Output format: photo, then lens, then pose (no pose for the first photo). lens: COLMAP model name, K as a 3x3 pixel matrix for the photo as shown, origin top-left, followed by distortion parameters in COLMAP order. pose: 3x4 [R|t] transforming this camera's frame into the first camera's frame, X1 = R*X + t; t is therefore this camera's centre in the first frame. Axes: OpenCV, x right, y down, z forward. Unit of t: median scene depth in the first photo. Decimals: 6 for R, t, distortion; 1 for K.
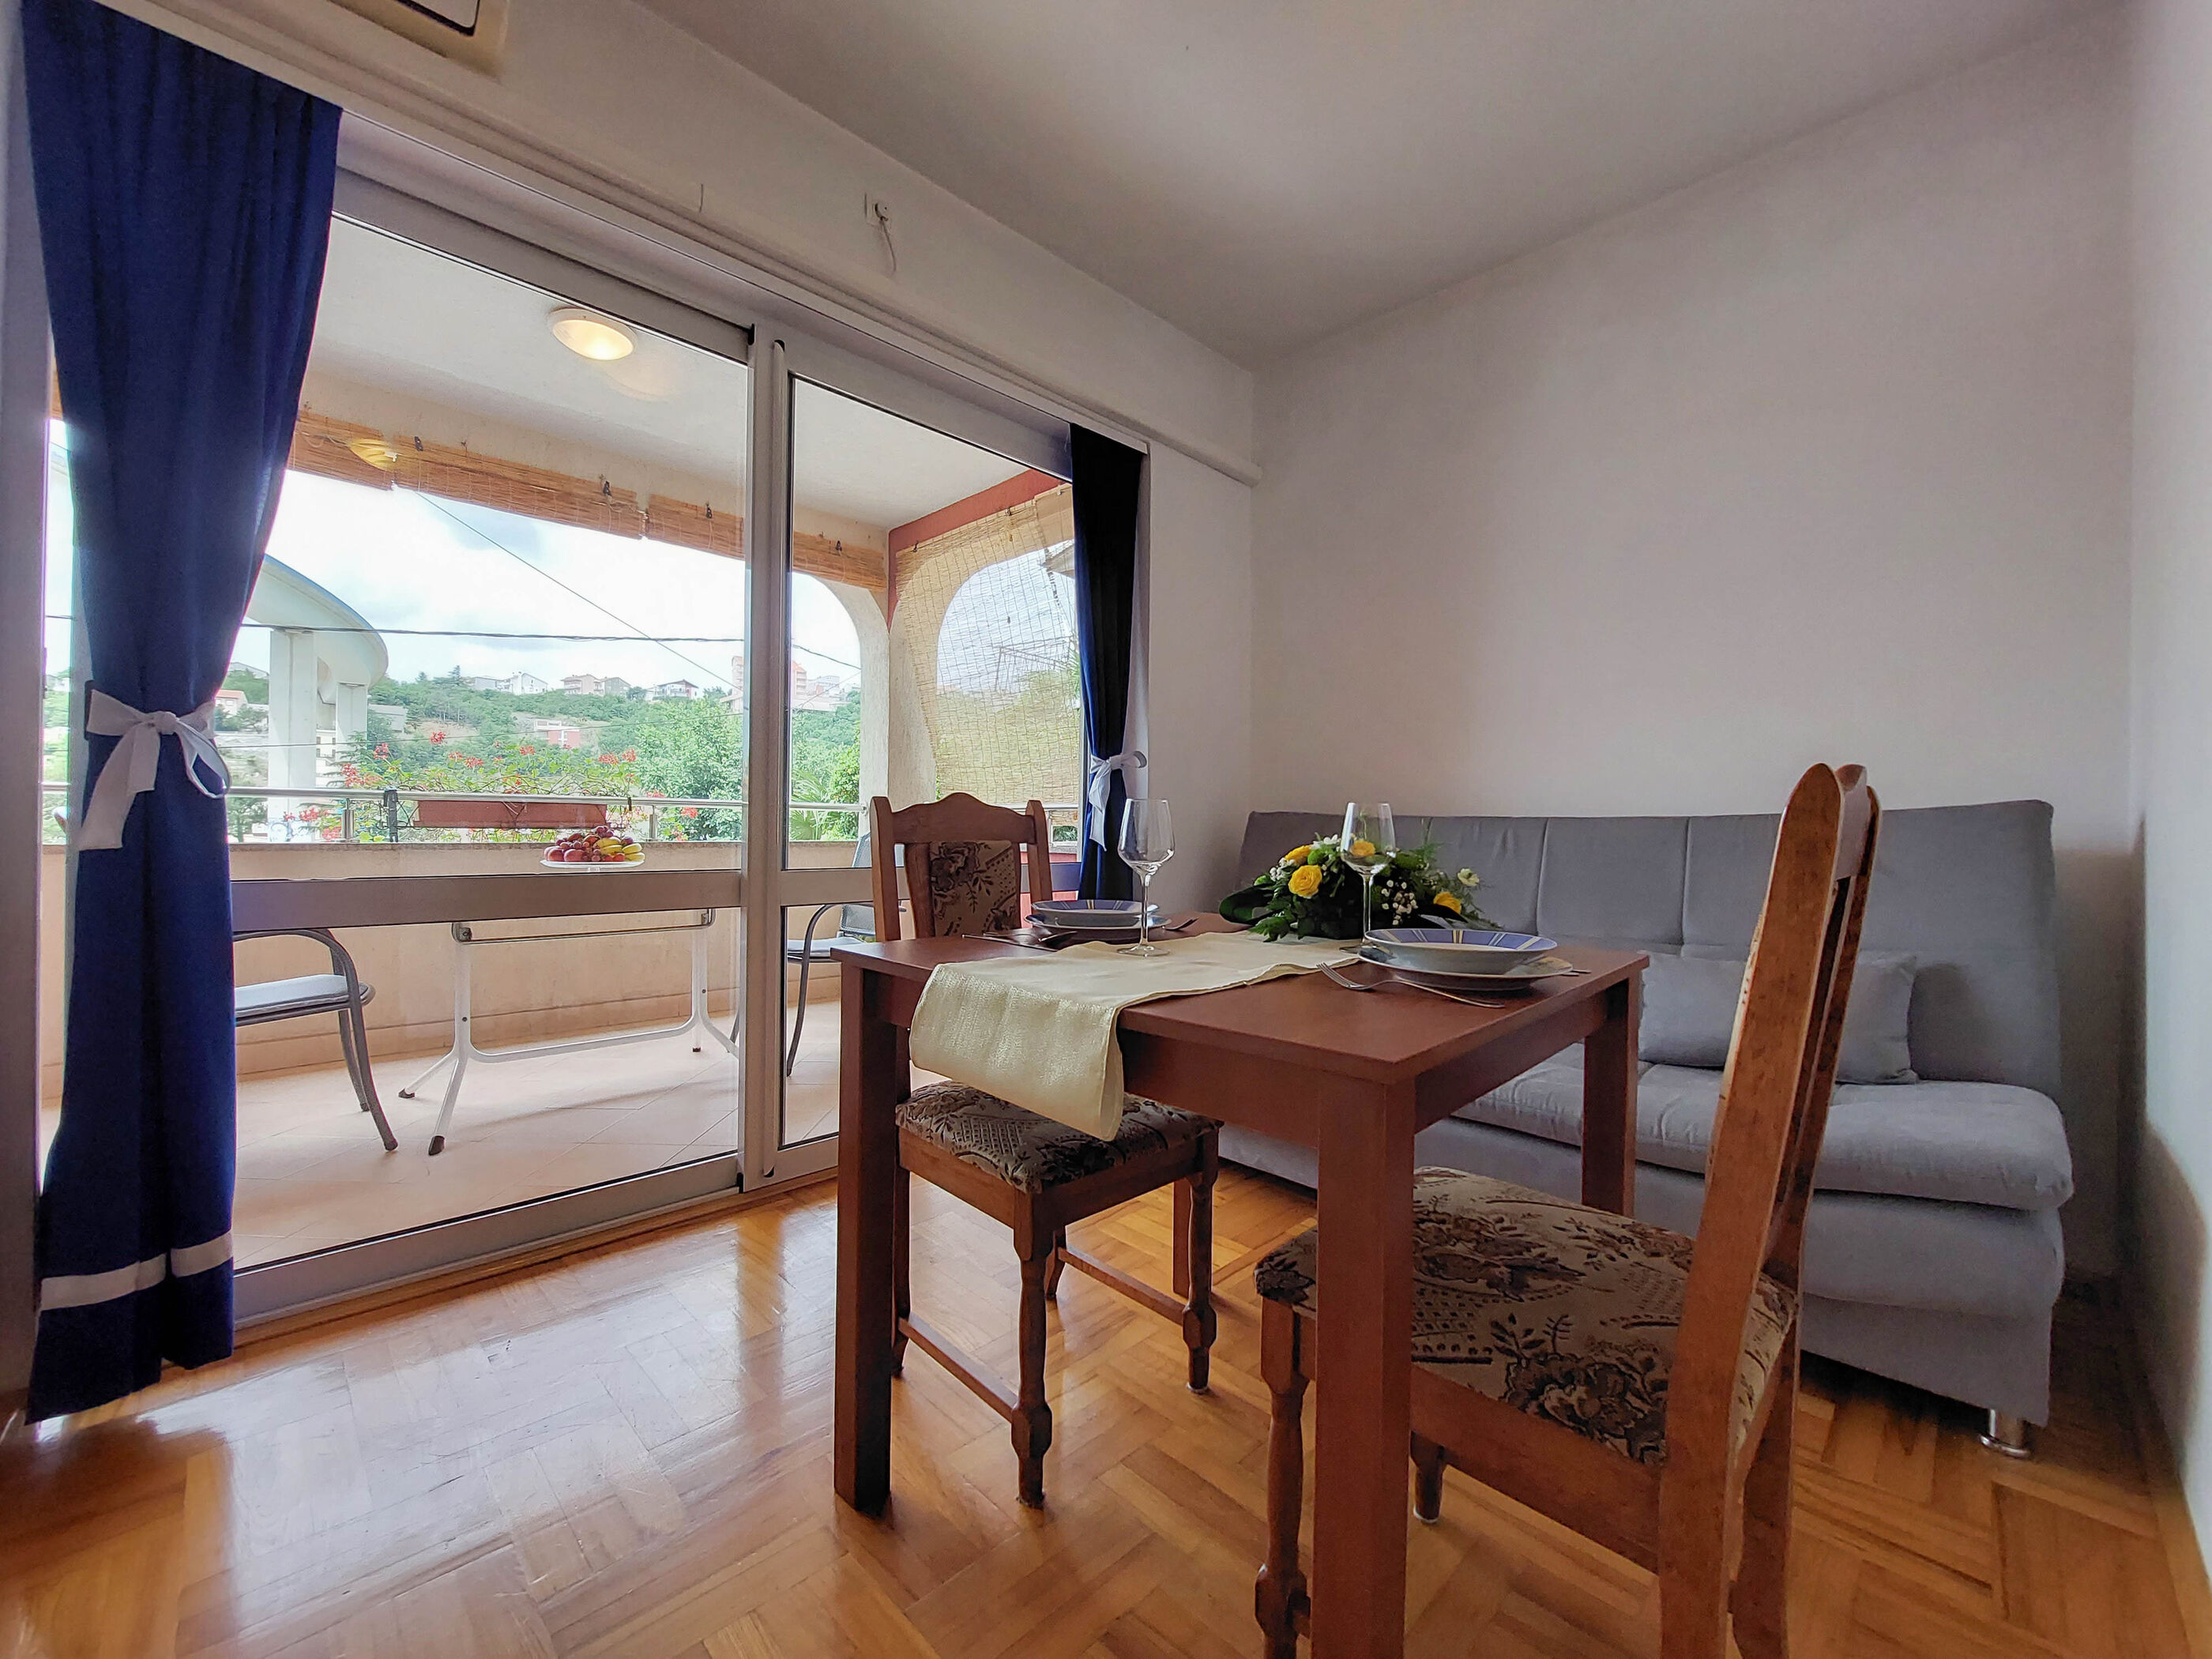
lens RADIAL K [[887.7, 0, 1111.4], [0, 887.7, 828.3], [0, 0, 1]] dist [-0.001384, -0.009210]
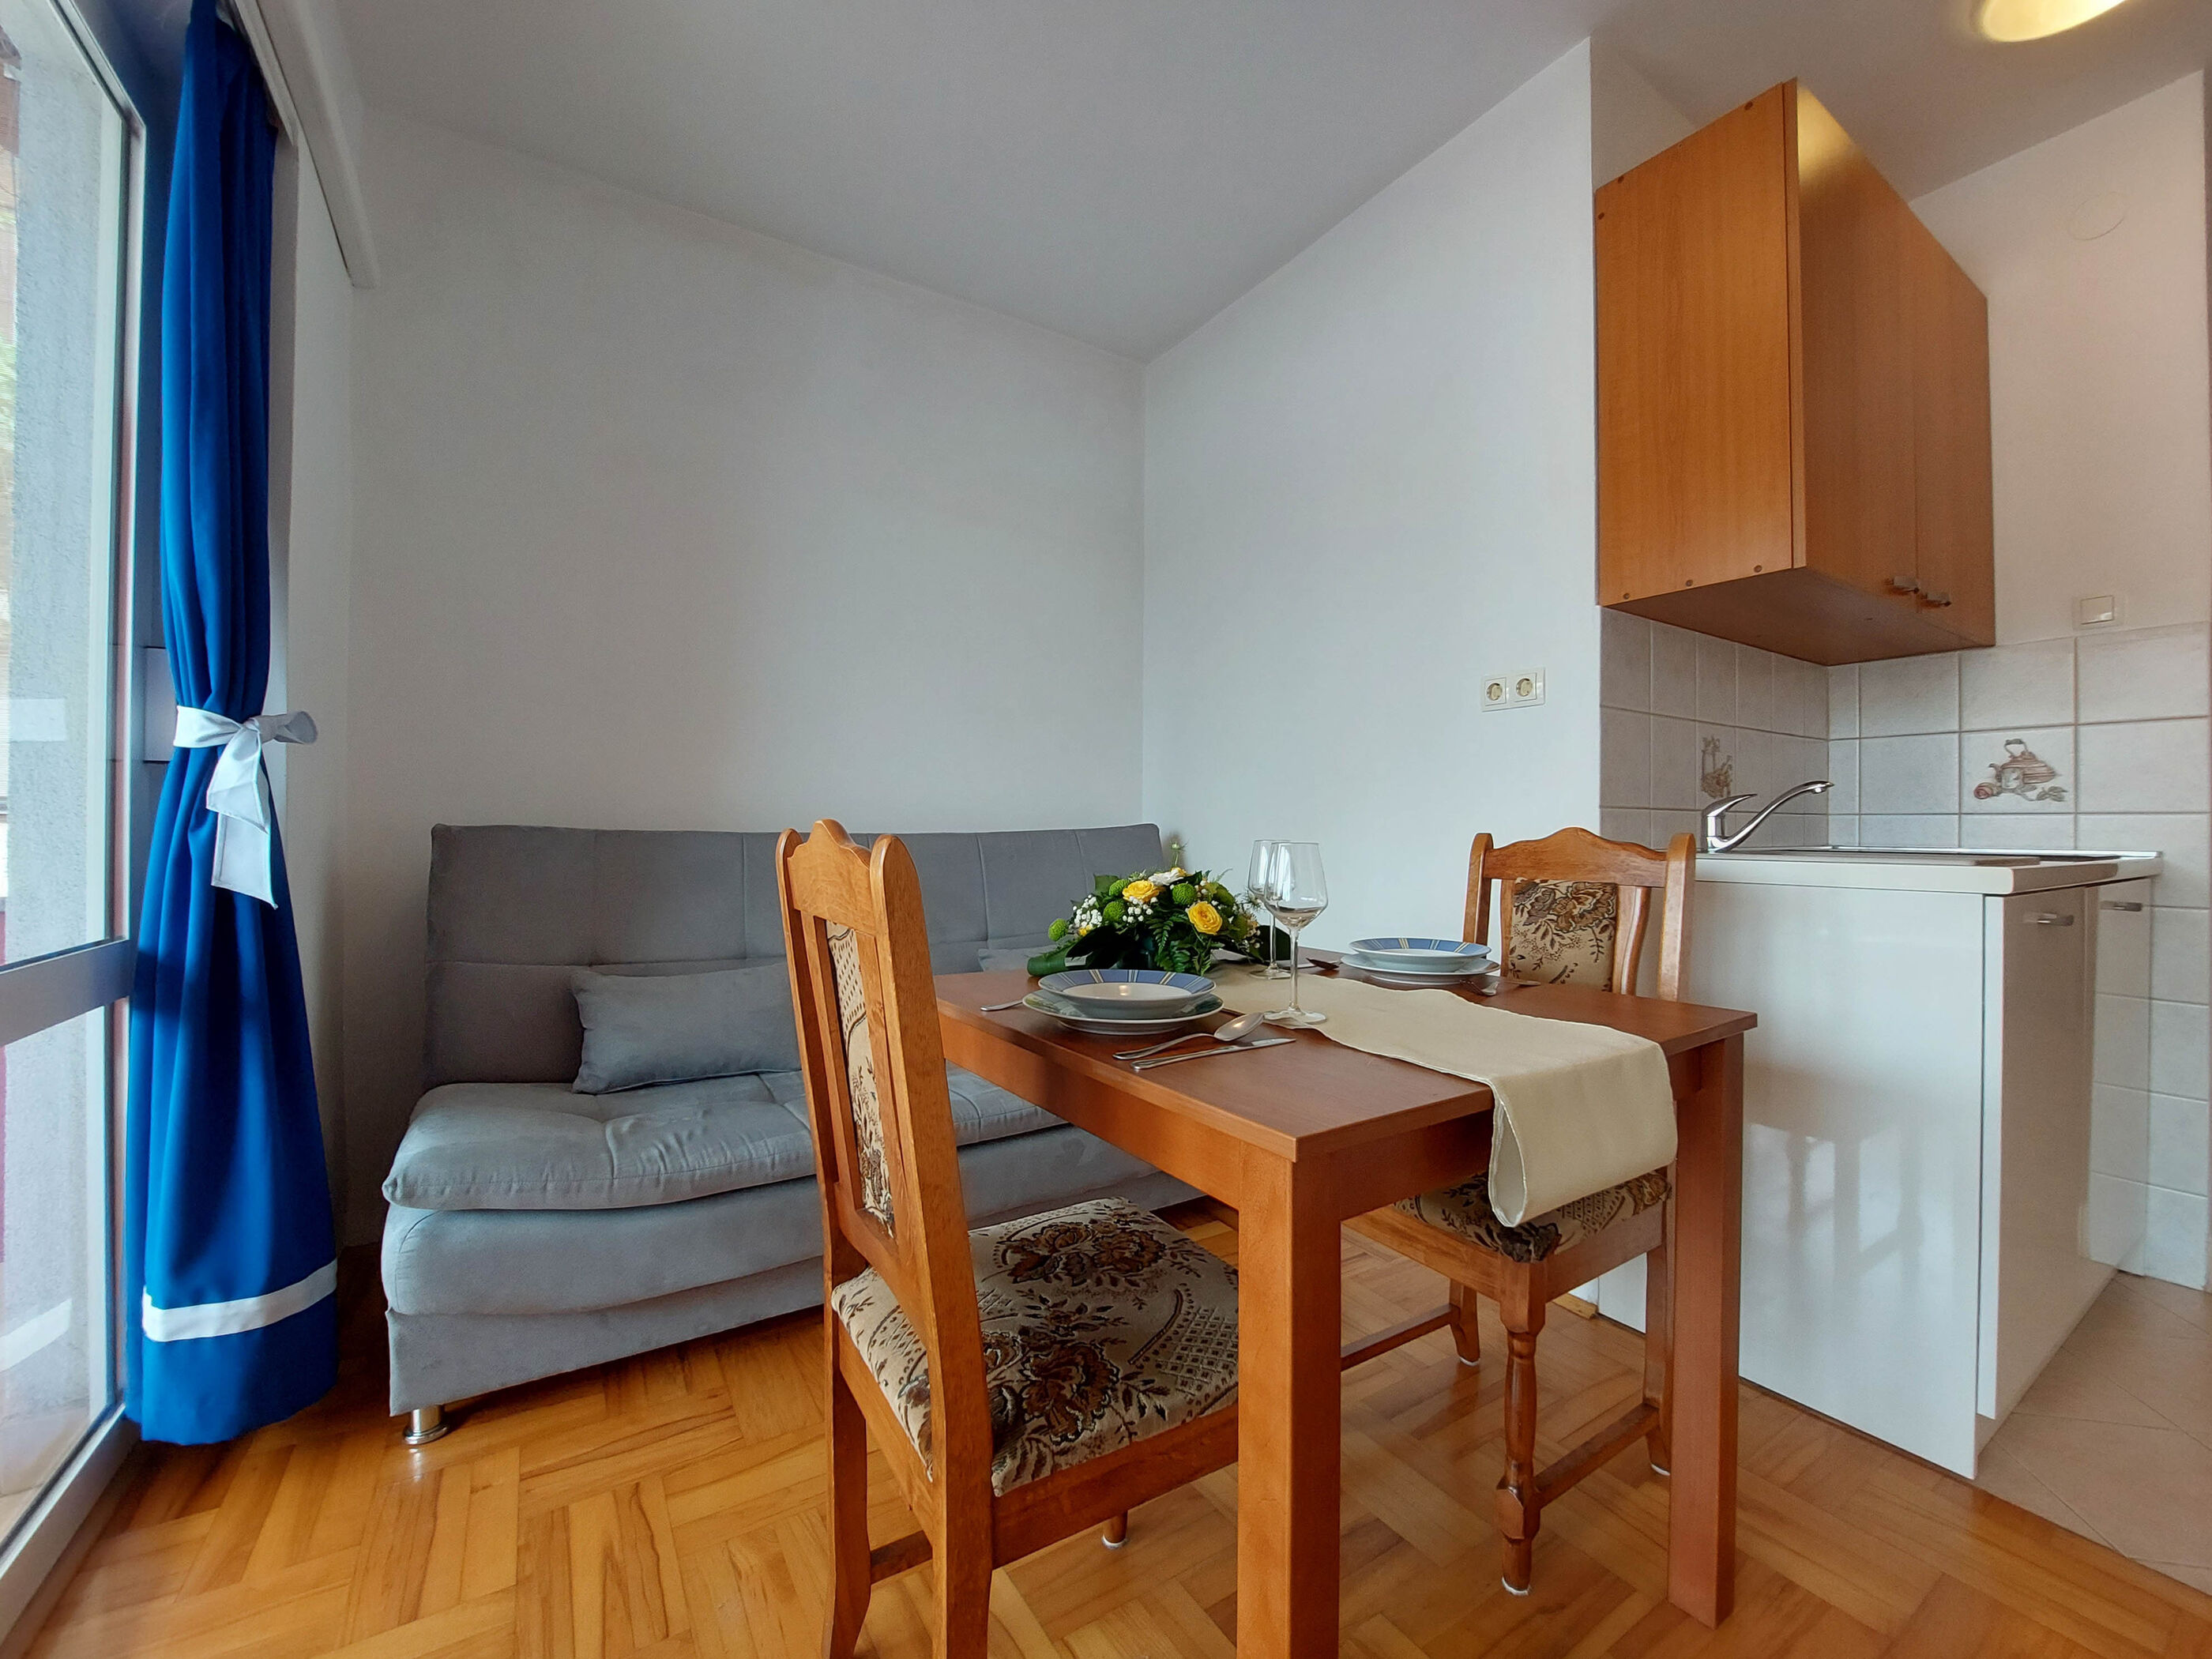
lens RADIAL K [[887.7, 0, 1111.4], [0, 887.7, 828.3], [0, 0, 1]] dist [-0.001384, -0.009210]
pose [[0.209684, -0.007349, 0.977742, -0.475441], [-0.000130, 0.999972, 0.007544, -0.028525], [-0.977769, -0.001709, 0.209677, 0.559359]]
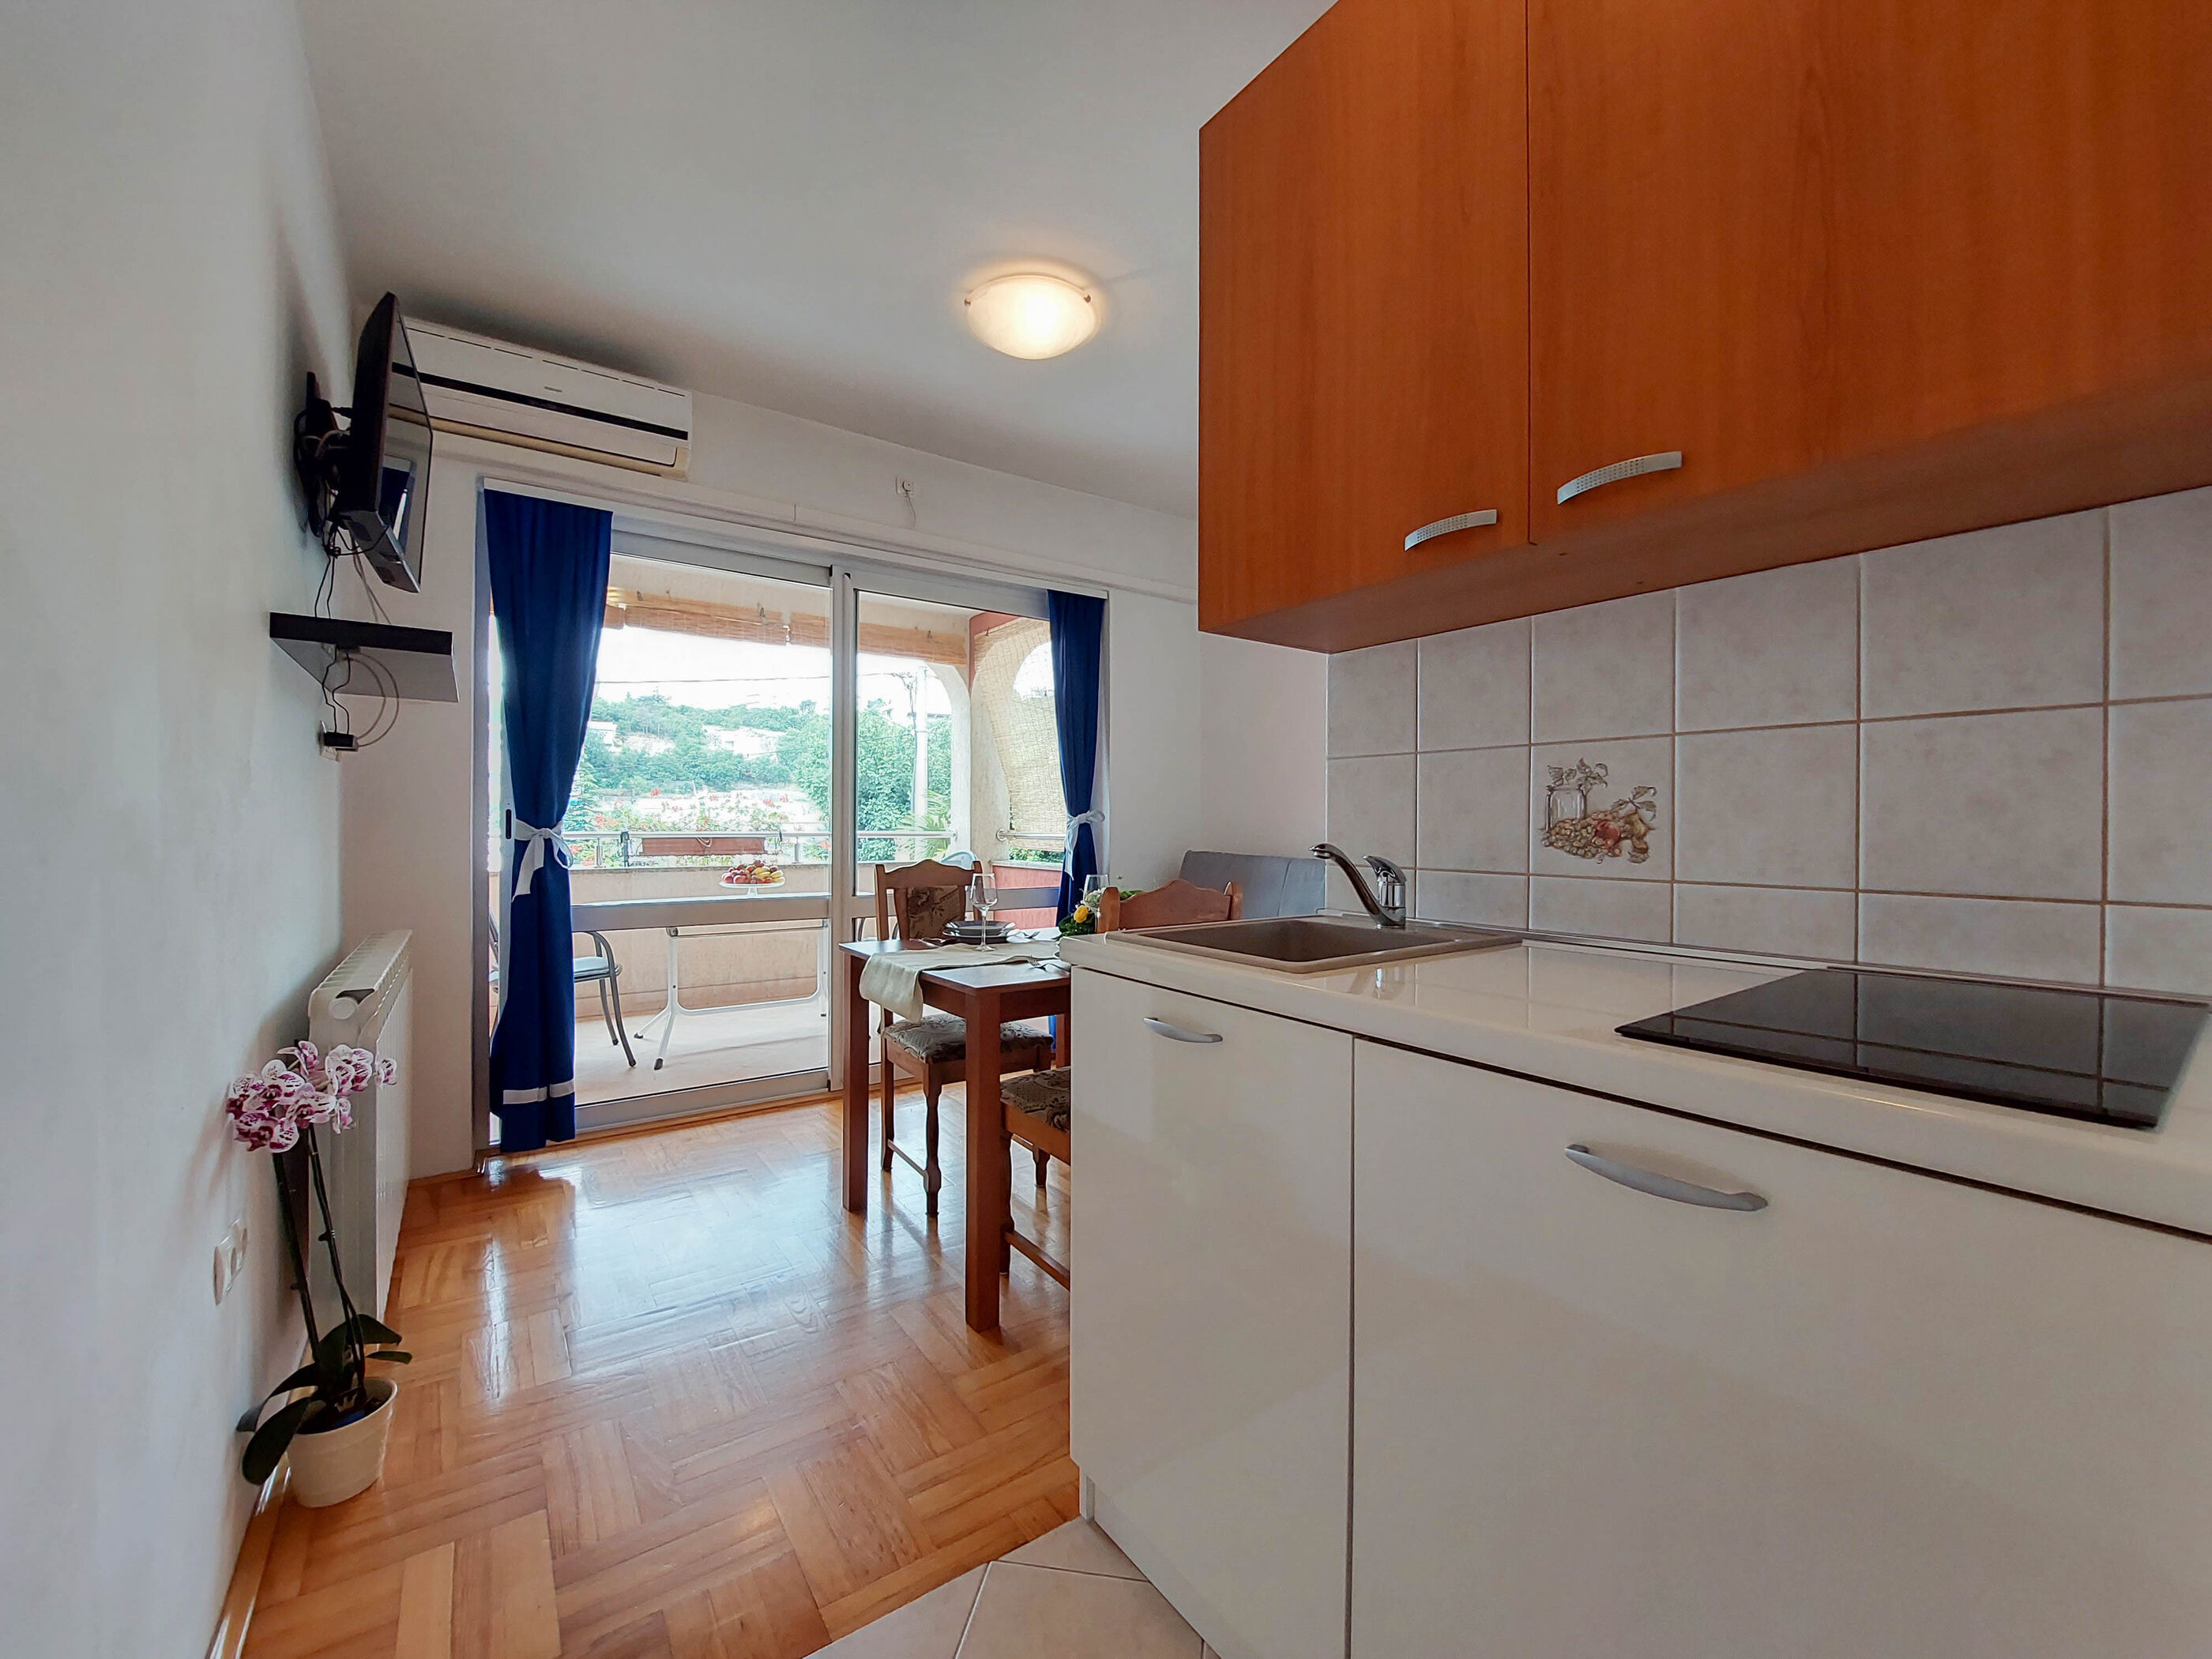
lens RADIAL K [[884.4, 0, 1112.9], [0, 884.4, 830.2], [0, 0, 1]] dist [-0.010681, -0.003540]
pose [[0.987042, -0.007320, -0.160293, 0.369158], [0.007917, 0.999964, 0.003088, -0.076621], [0.160265, -0.004317, 0.987065, -0.533293]]
